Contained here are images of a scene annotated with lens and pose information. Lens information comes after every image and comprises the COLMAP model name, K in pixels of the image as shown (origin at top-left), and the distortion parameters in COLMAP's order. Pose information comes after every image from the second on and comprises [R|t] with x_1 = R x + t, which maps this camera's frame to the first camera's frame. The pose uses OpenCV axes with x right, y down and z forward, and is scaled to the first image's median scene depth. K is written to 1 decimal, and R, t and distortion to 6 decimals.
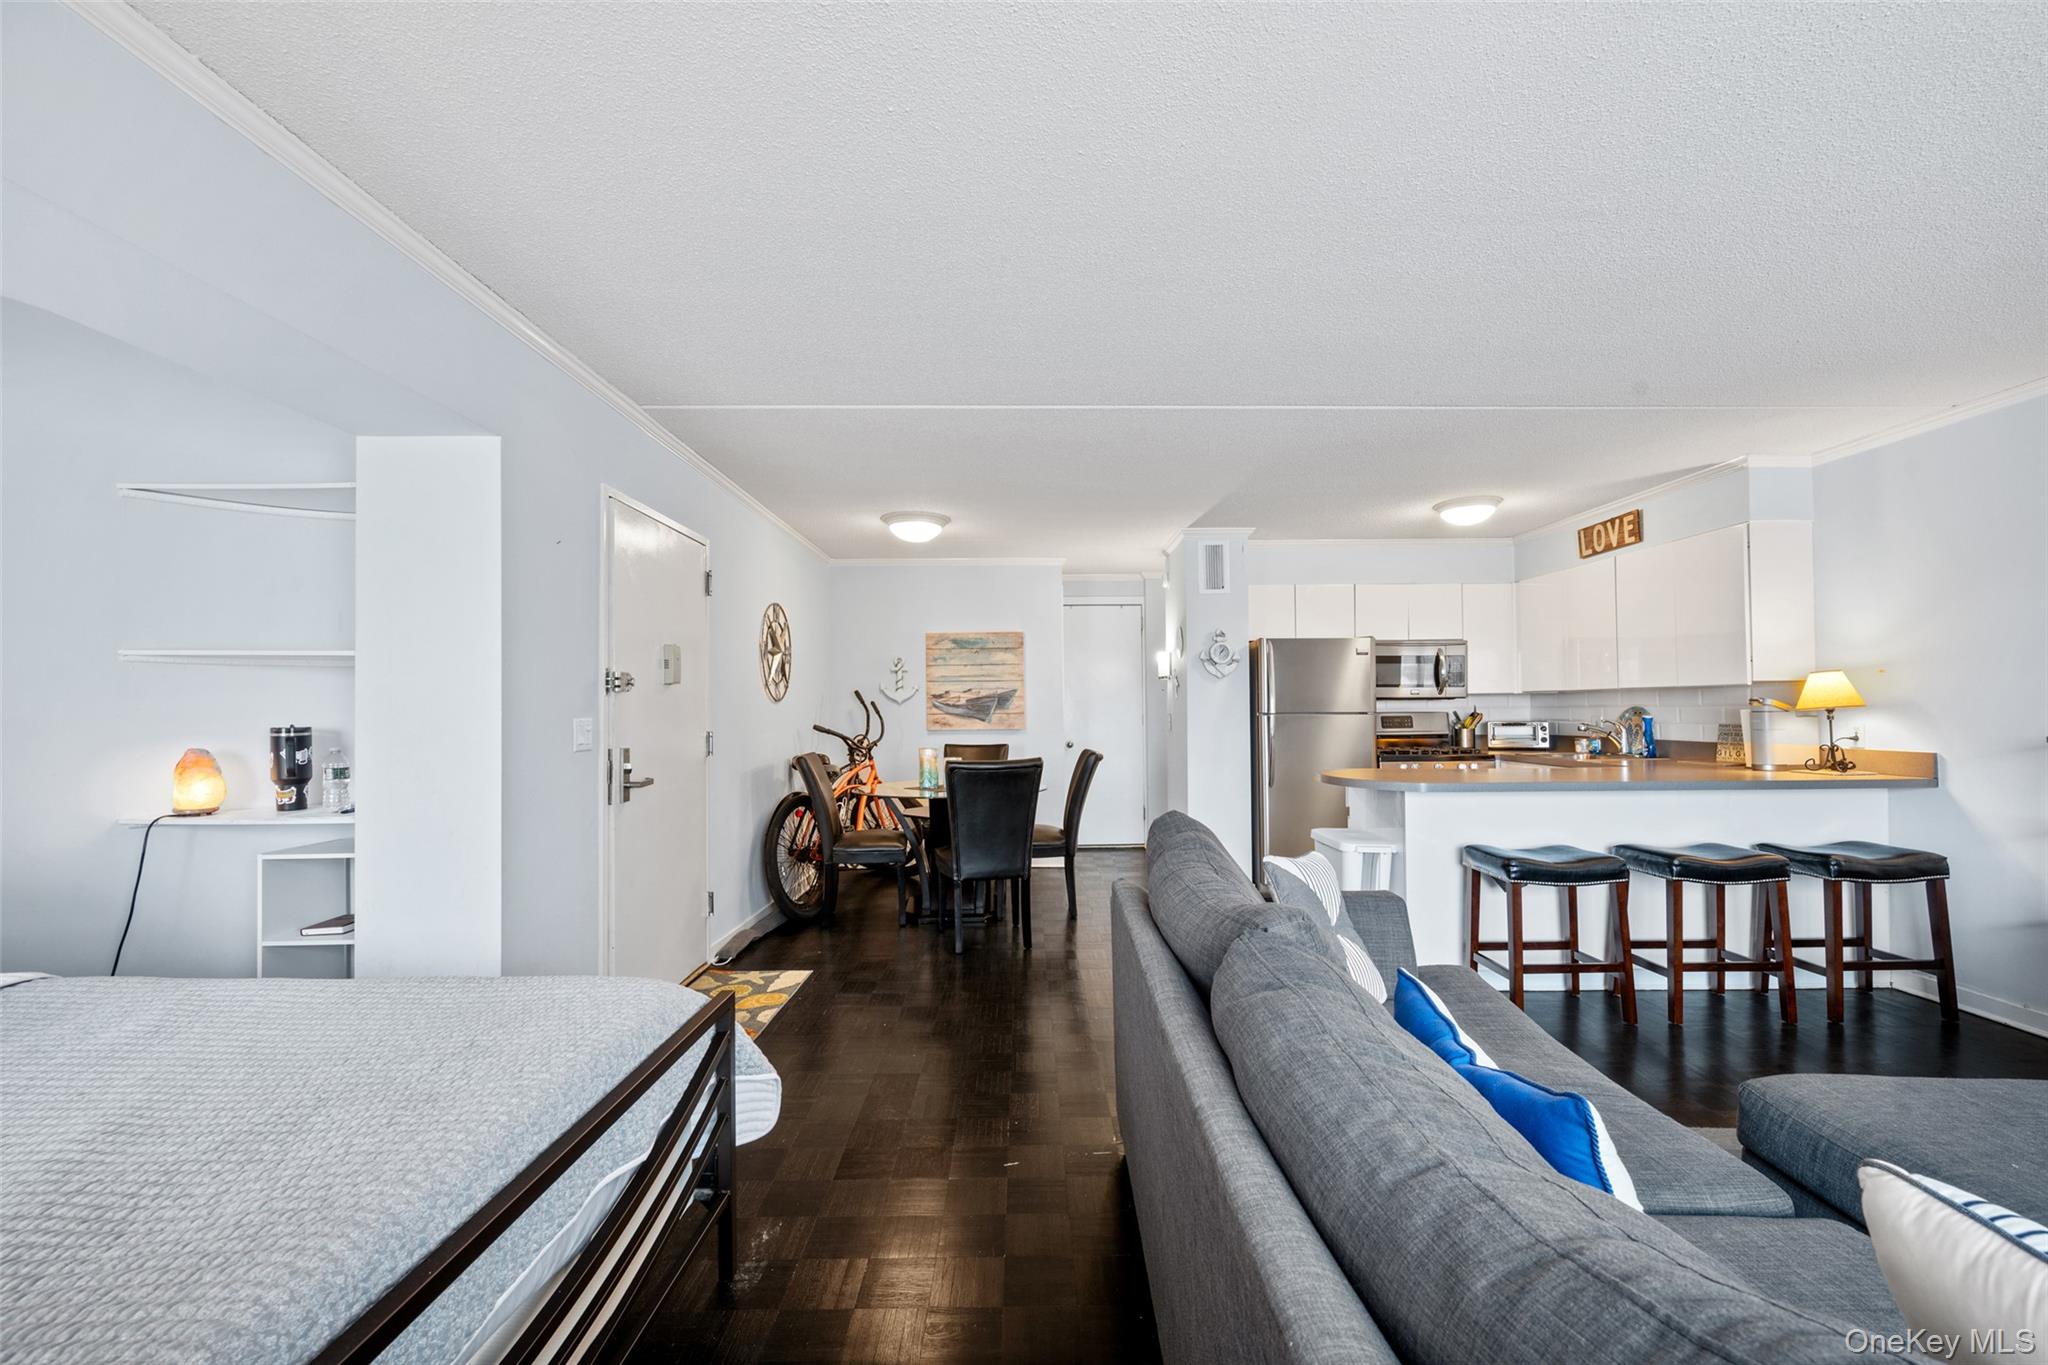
lens RADIAL K [[797.9, 0, 1030.8], [0, 797.9, 696.7], [0, 0, 1]] dist [-0.001070, -0.000065]
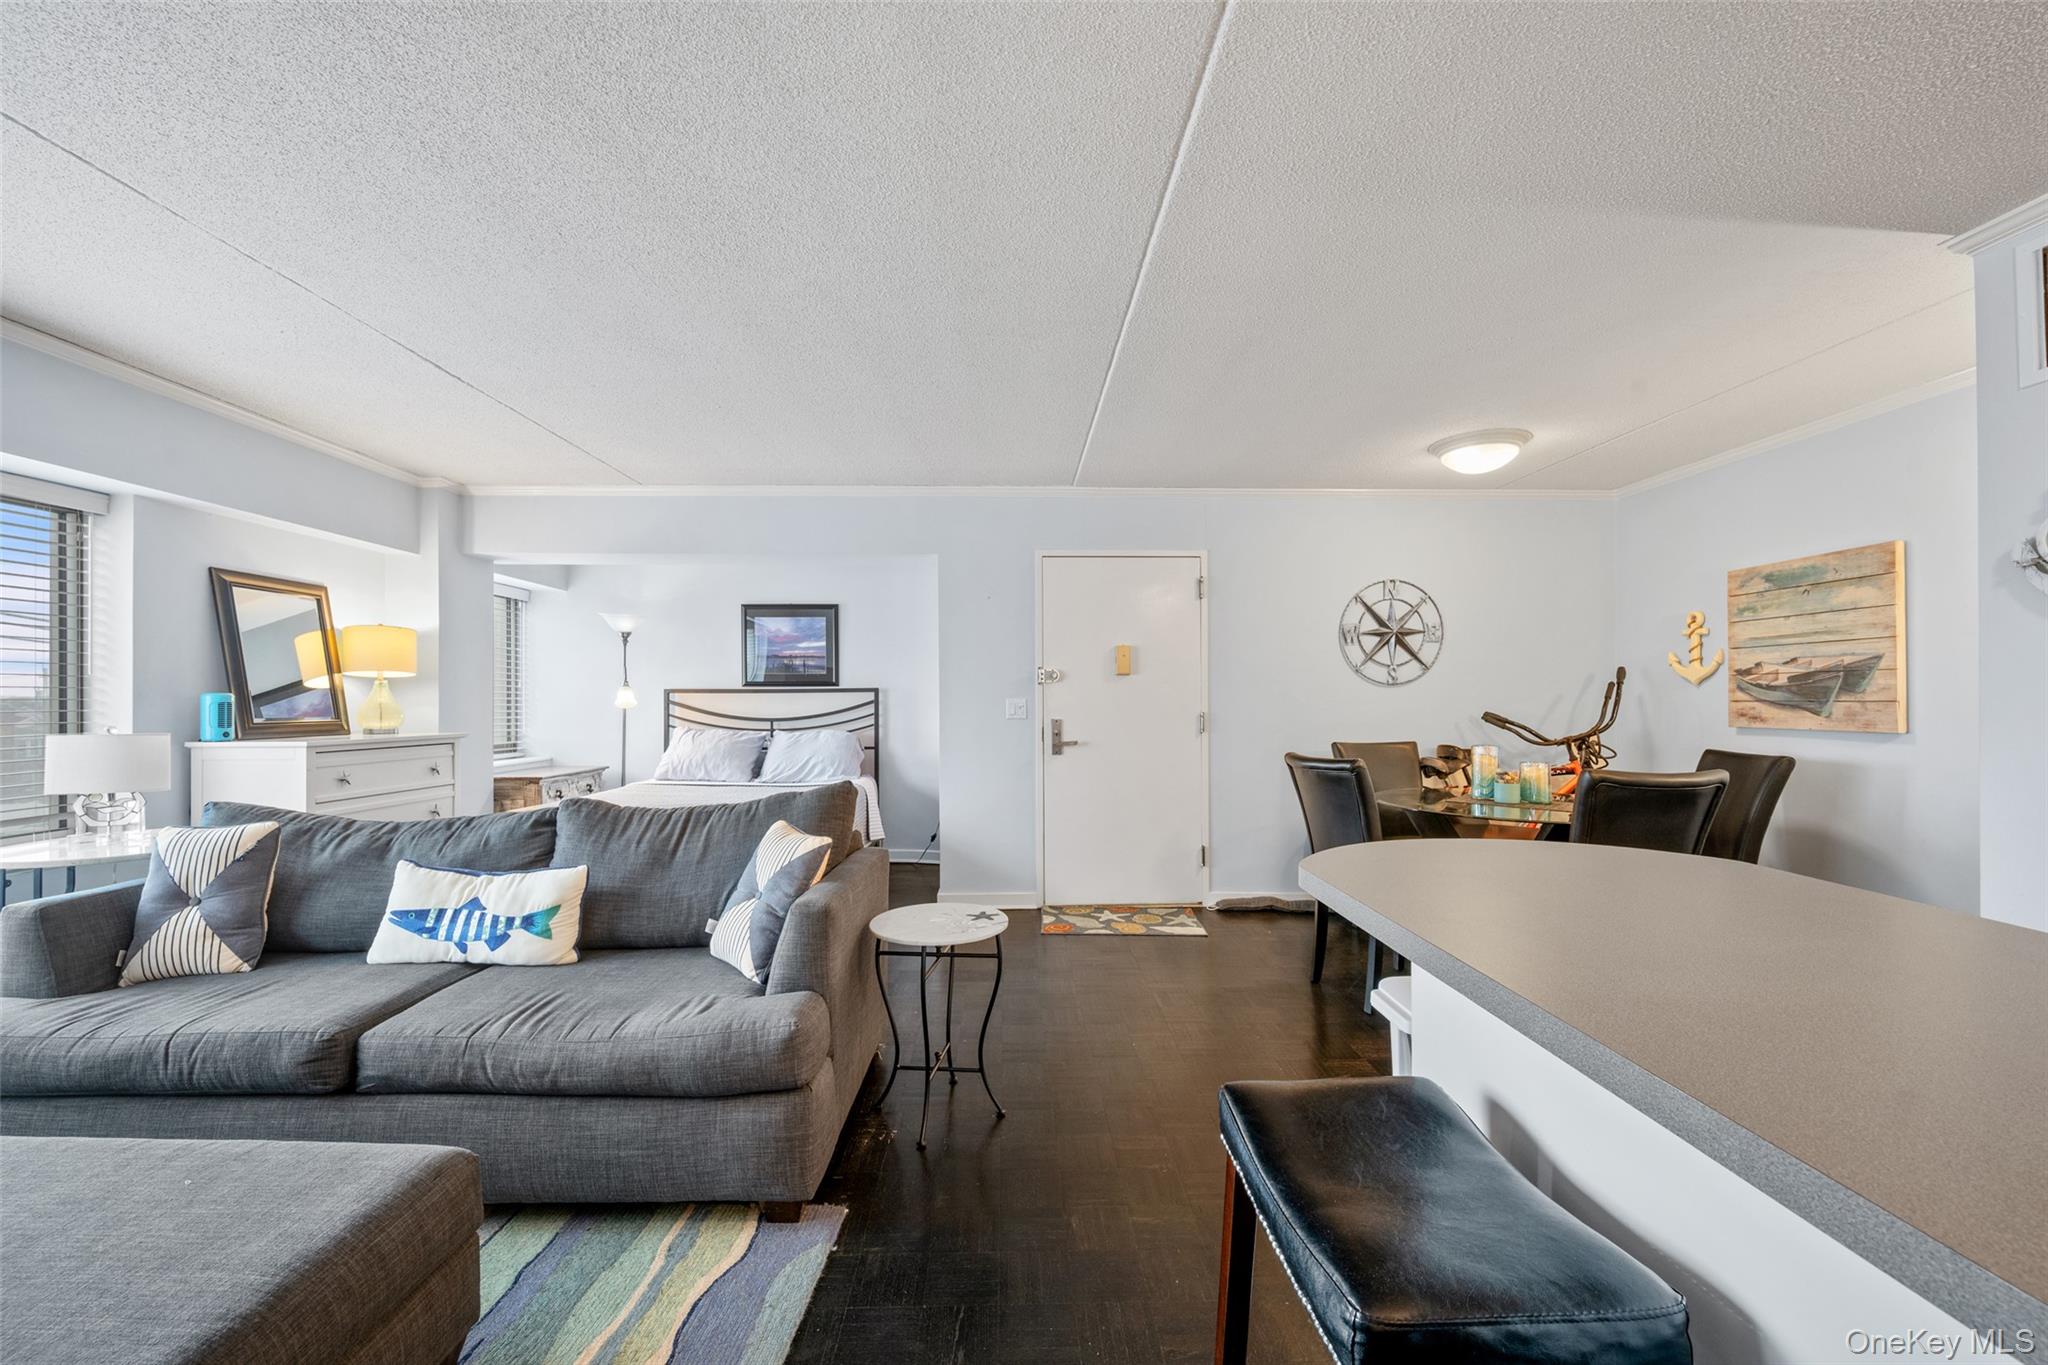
lens RADIAL K [[797.9, 0, 1030.8], [0, 797.9, 696.7], [0, 0, 1]] dist [-0.001070, -0.000065]
pose [[0.021210, 0.008223, -0.999741, 0.612371], [0.016530, 0.999827, 0.008575, 0.005266], [0.999638, -0.016707, 0.021070, 0.562837]]
